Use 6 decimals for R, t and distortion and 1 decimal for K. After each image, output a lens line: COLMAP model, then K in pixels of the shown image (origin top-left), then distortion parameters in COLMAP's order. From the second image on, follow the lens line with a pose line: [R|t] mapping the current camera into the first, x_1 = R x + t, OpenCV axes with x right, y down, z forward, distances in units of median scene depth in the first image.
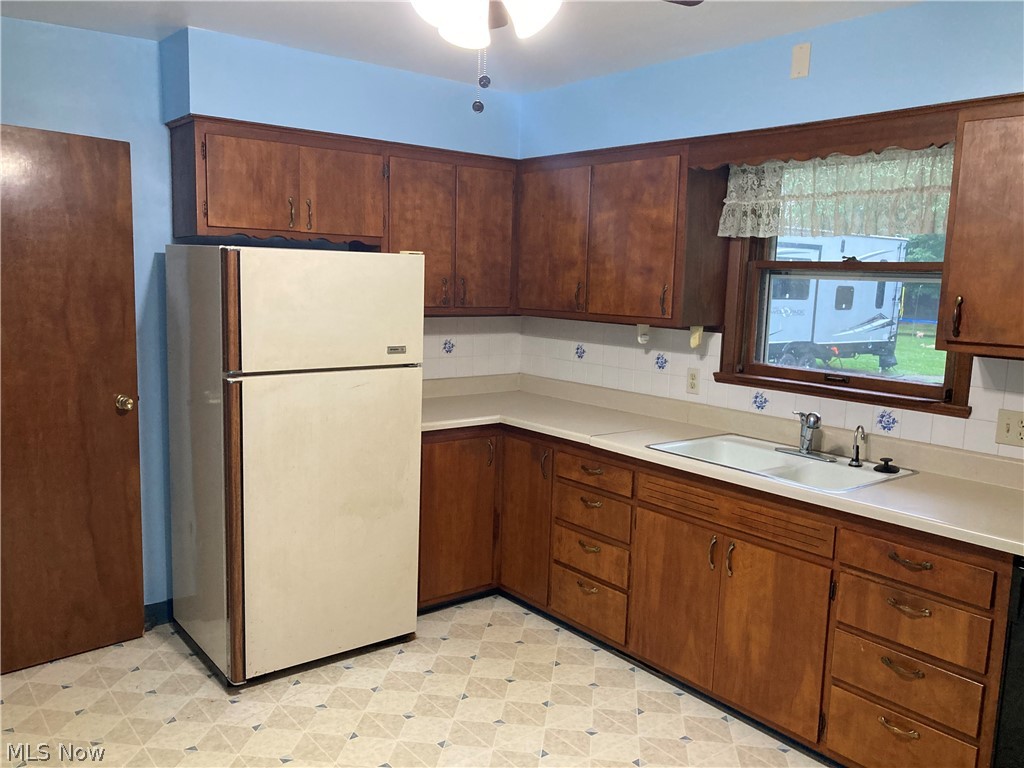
lens RADIAL K [[809.1, 0, 512.0], [0, 809.1, 384.0], [0, 0, 1]] dist [-0.055588, 0.001283]
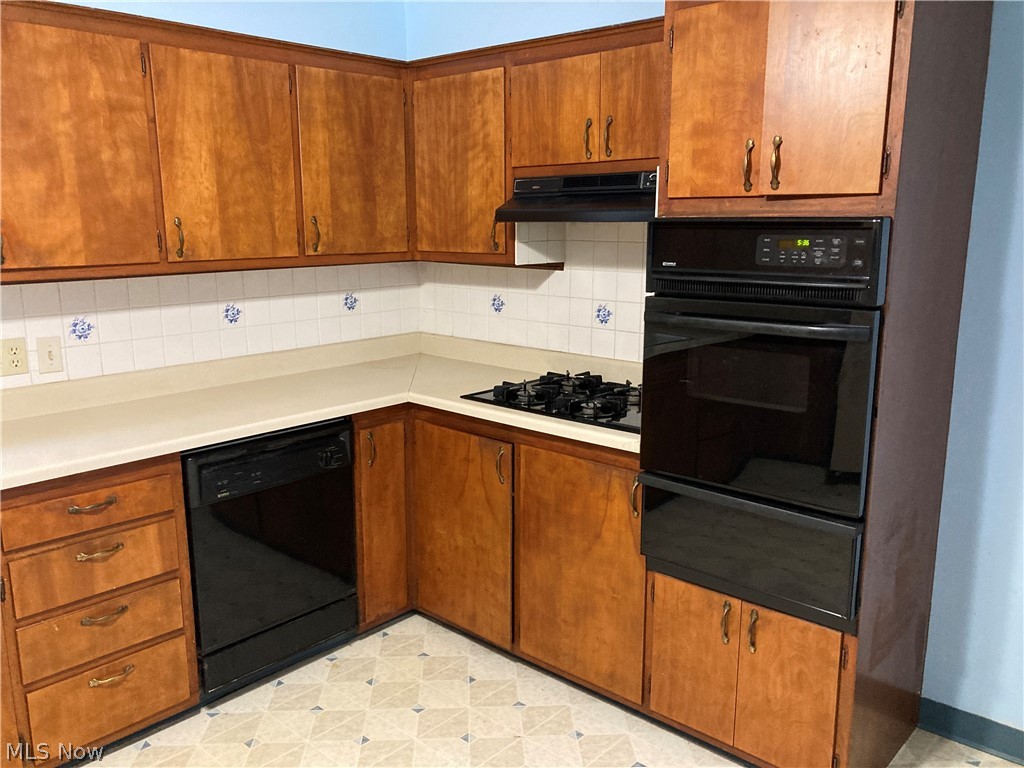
lens RADIAL K [[841.4, 0, 512.0], [0, 841.4, 384.0], [0, 0, 1]] dist [0.004837, 0.000979]
pose [[-0.162125, -0.225653, 0.960623, -0.500320], [0.124376, 0.961065, 0.246748, -0.098463], [-0.978901, 0.159482, -0.127747, 0.616111]]
